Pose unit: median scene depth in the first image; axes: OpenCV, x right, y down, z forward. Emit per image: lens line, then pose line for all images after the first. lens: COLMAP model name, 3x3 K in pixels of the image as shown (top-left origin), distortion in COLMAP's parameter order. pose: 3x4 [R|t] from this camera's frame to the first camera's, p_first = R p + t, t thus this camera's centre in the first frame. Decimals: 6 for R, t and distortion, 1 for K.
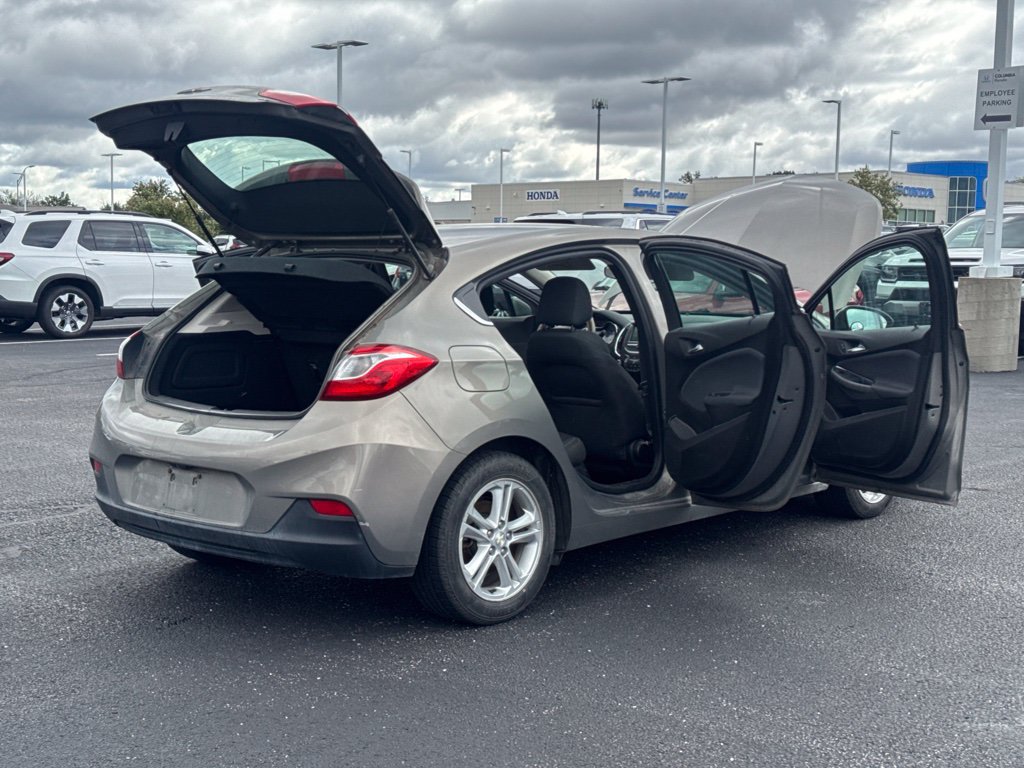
lens RADIAL K [[1456.4, 0, 517.2], [0, 1456.4, 393.4], [0, 0, 1]] dist [0.094004, 0.000000]
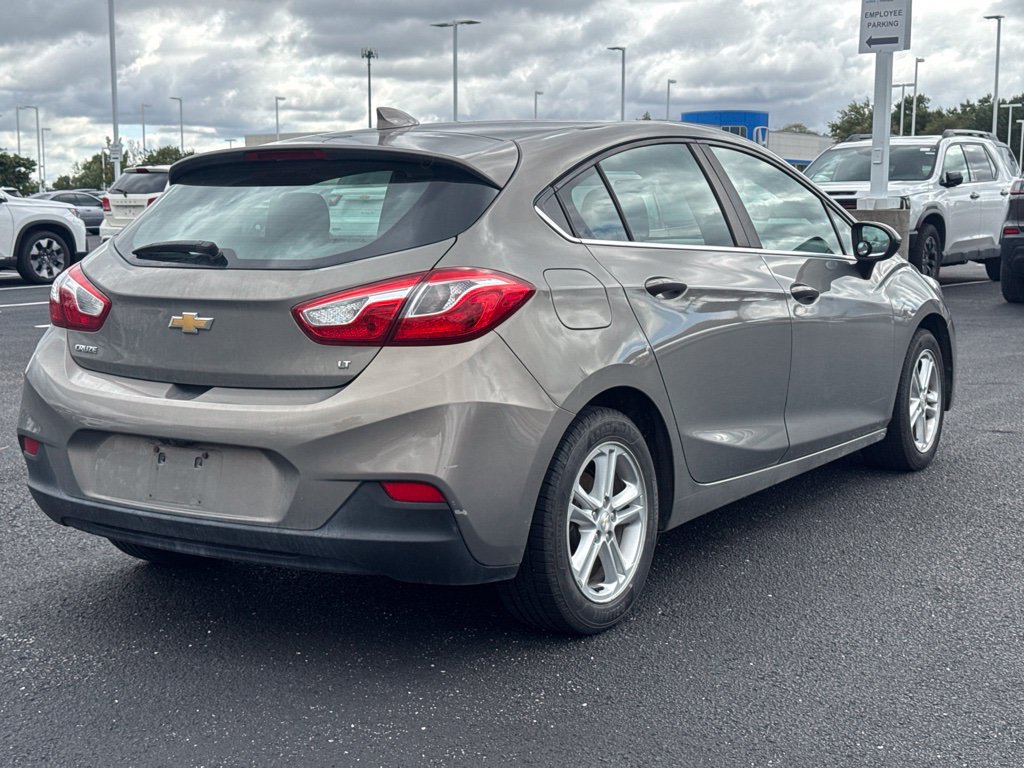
lens RADIAL K [[1453.8, 0, 518.7], [0, 1453.8, 413.4], [0, 0, 1]] dist [0.087084, 0.000000]
pose [[0.987871, -0.035525, 0.151156, -0.171230], [0.028627, 0.998458, 0.047567, 0.005504], [-0.152612, -0.042663, 0.987365, 0.255220]]
